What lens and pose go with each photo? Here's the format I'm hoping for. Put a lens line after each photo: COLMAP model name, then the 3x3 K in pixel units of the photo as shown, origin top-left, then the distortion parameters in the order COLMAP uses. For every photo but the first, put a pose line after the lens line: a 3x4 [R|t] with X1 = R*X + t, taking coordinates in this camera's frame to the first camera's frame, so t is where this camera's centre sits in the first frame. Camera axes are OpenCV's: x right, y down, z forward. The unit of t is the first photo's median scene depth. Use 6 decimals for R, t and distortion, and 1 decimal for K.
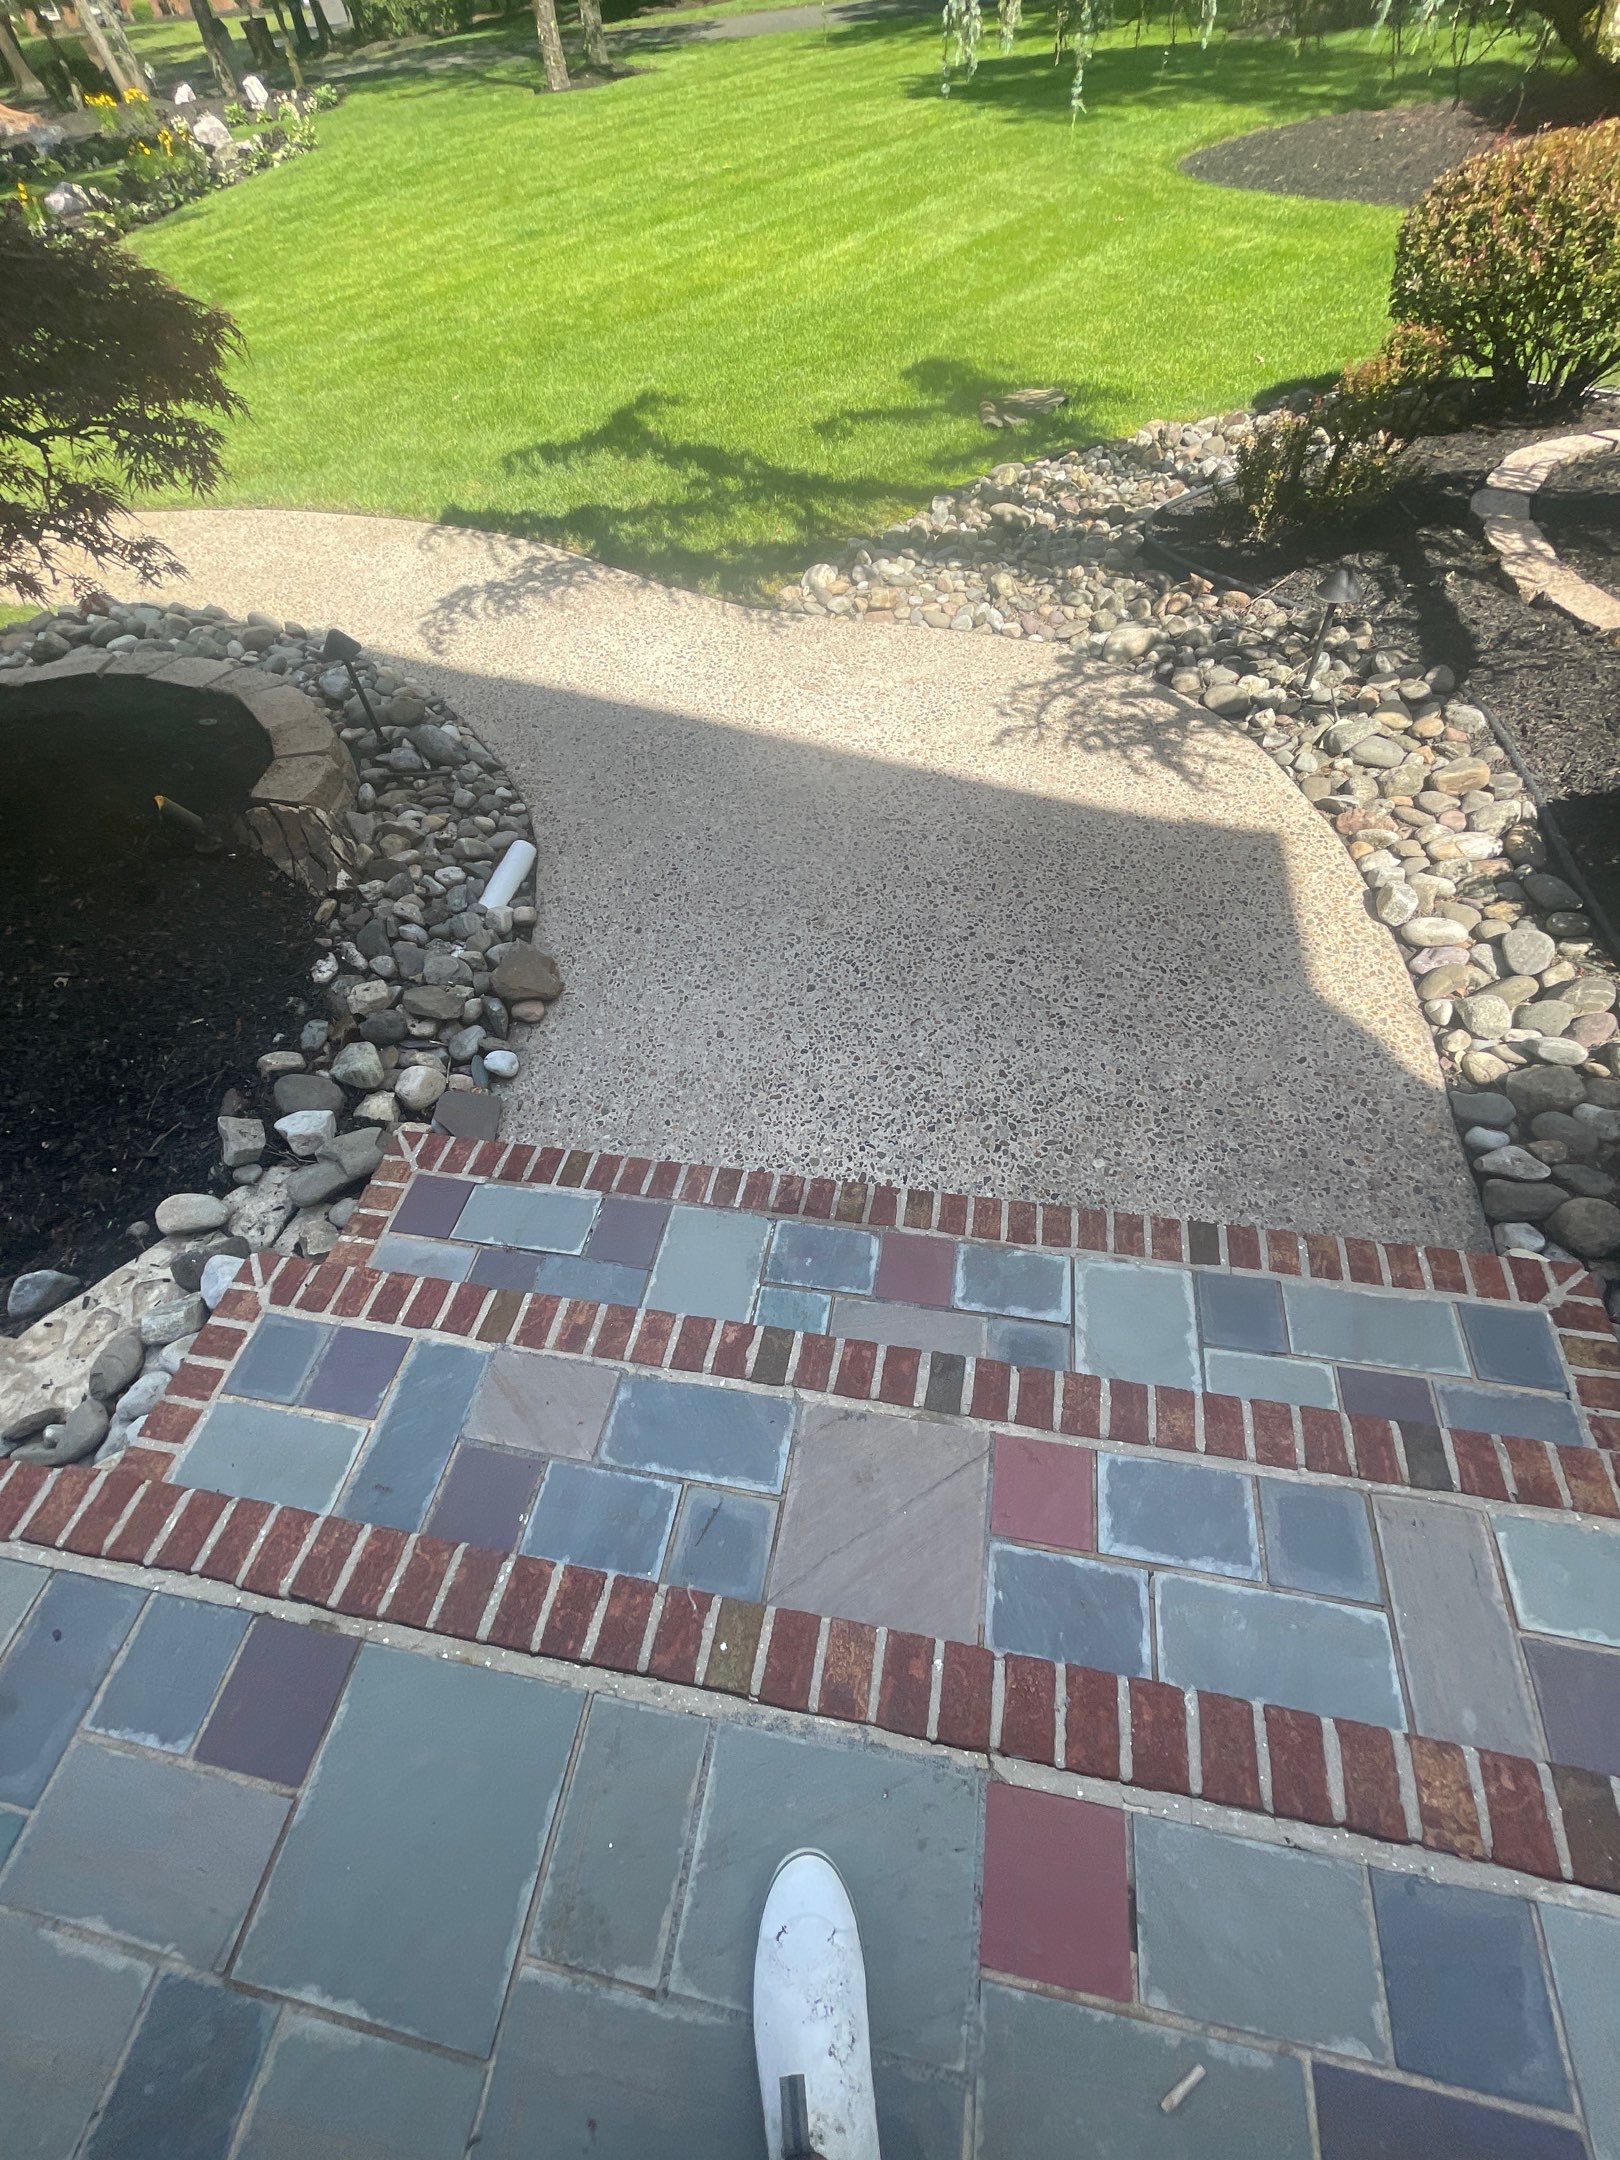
lens RADIAL K [[870.0, 0, 811.3], [0, 870.0, 1074.4], [0, 0, 1]] dist [-0.001964, 0.001785]
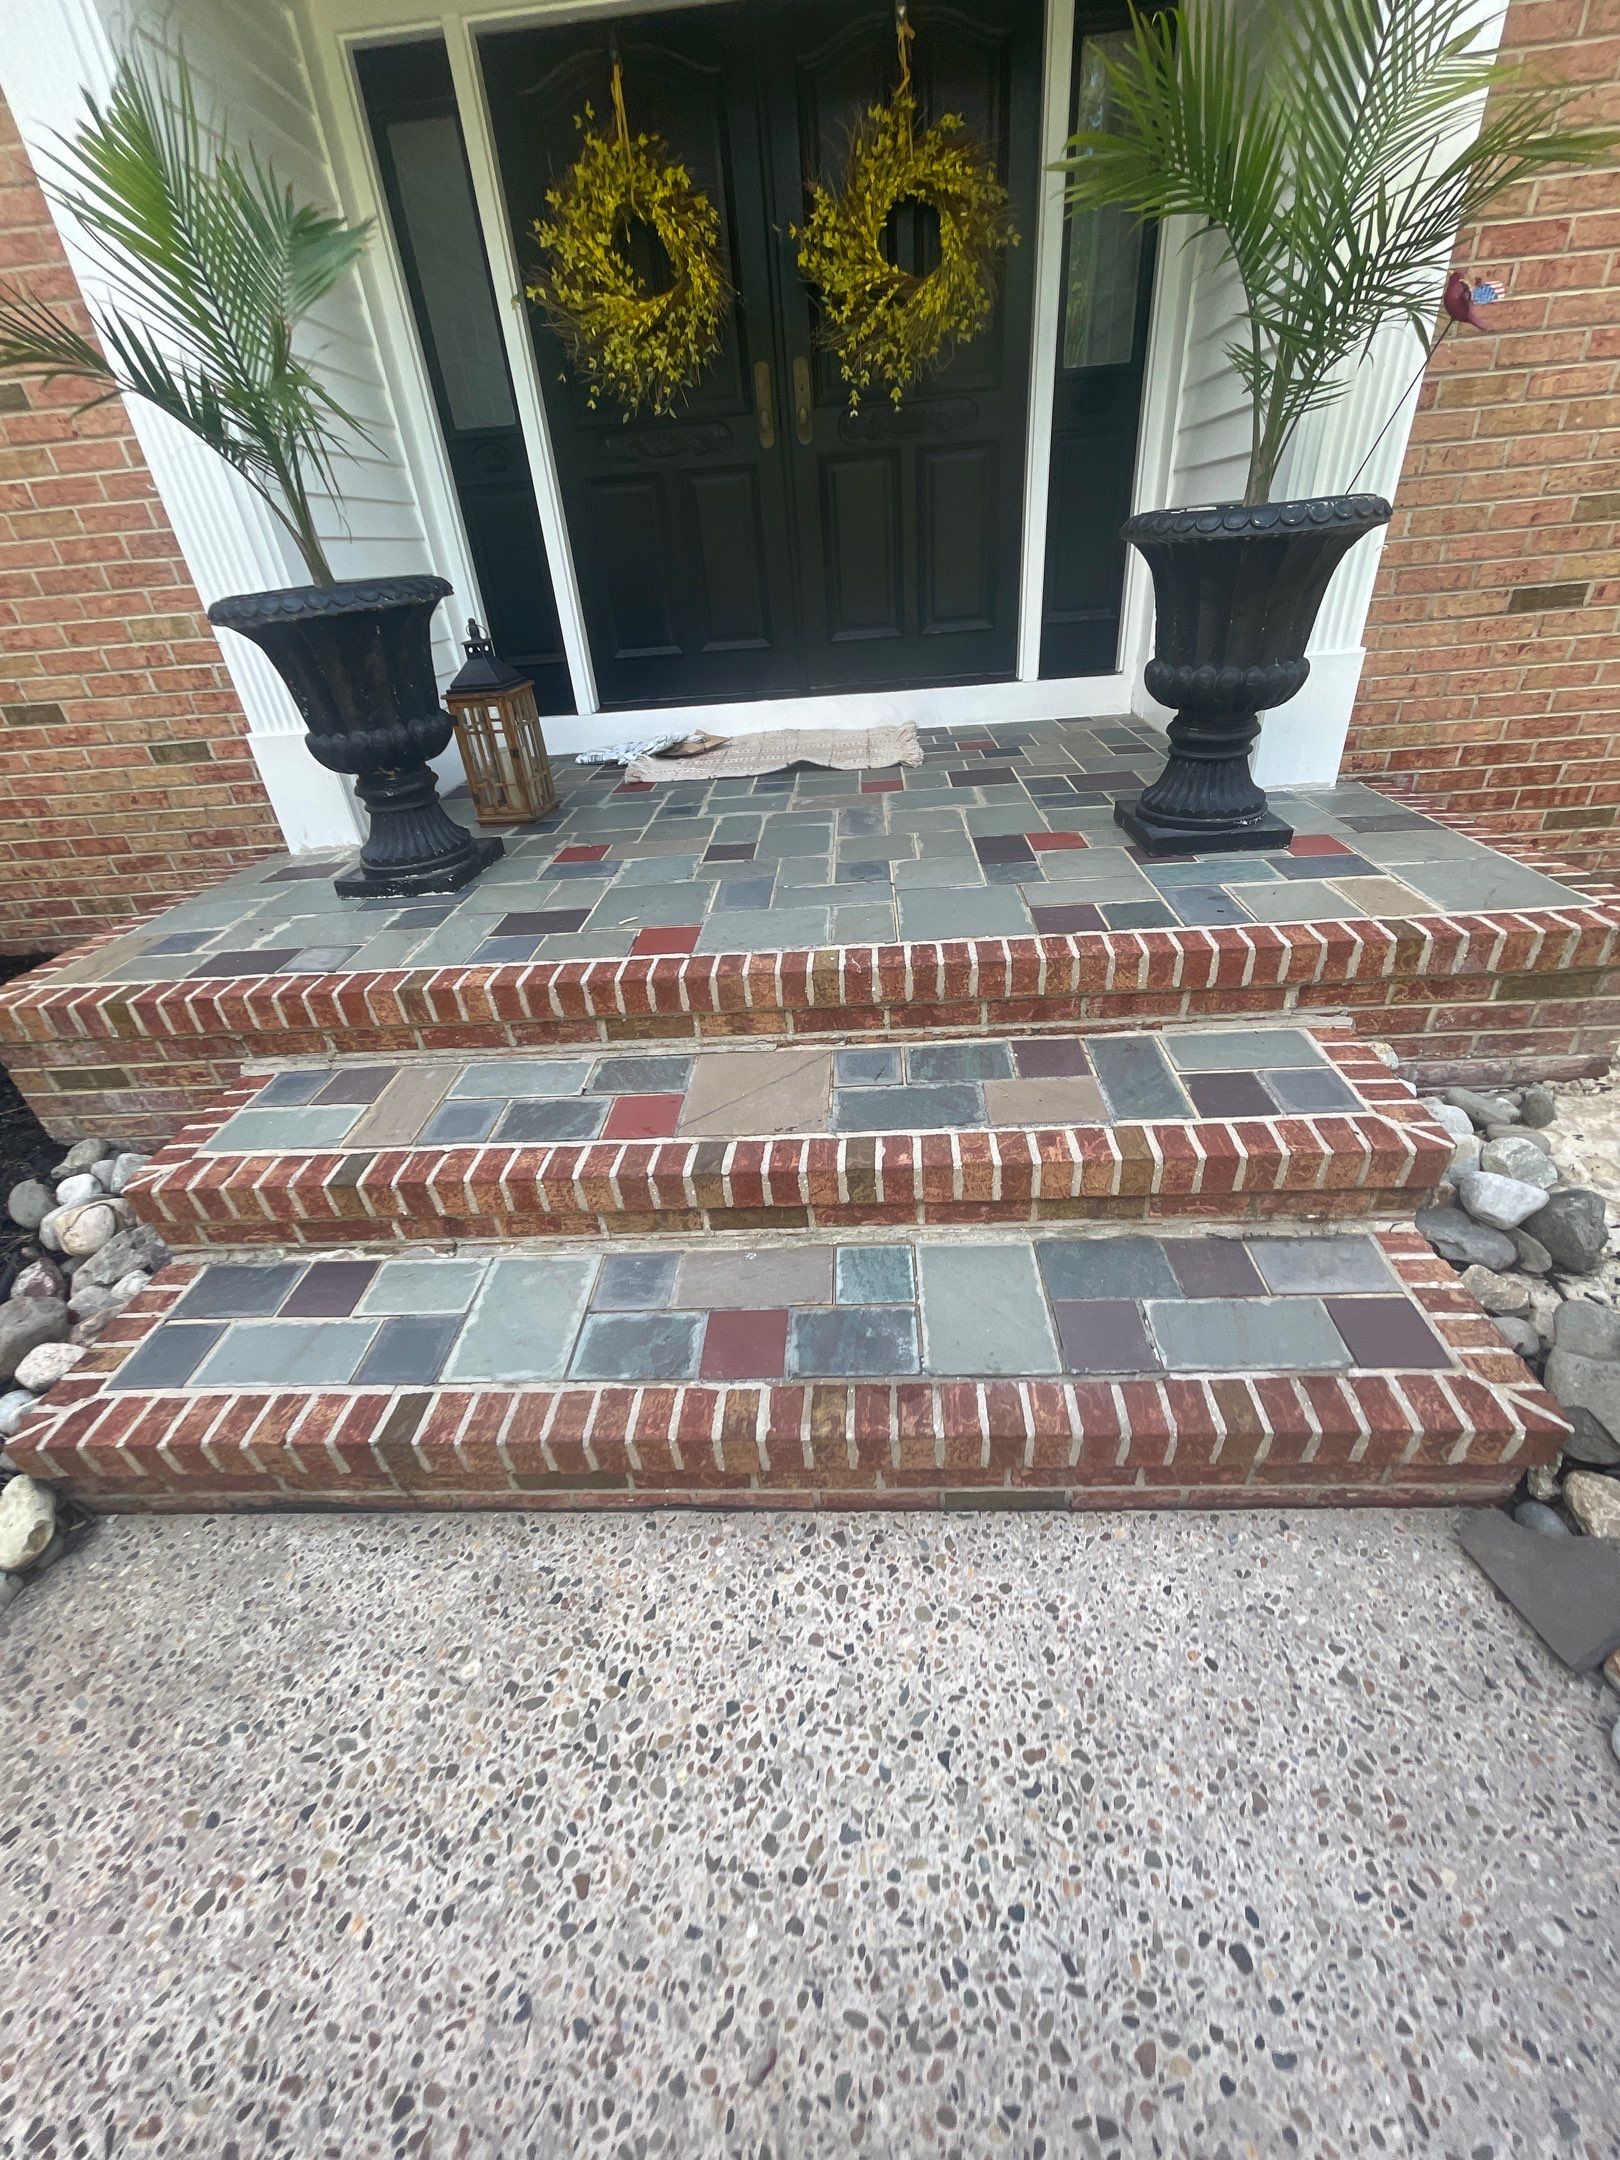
lens RADIAL K [[870.0, 0, 811.2], [0, 870.0, 1079.7], [0, 0, 1]] dist [-0.001964, 0.001785]
pose [[-0.978310, 0.205380, -0.026997, 0.020047], [-0.012813, 0.070085, 0.997459, -0.530750], [0.206750, 0.976170, -0.065933, 0.650343]]
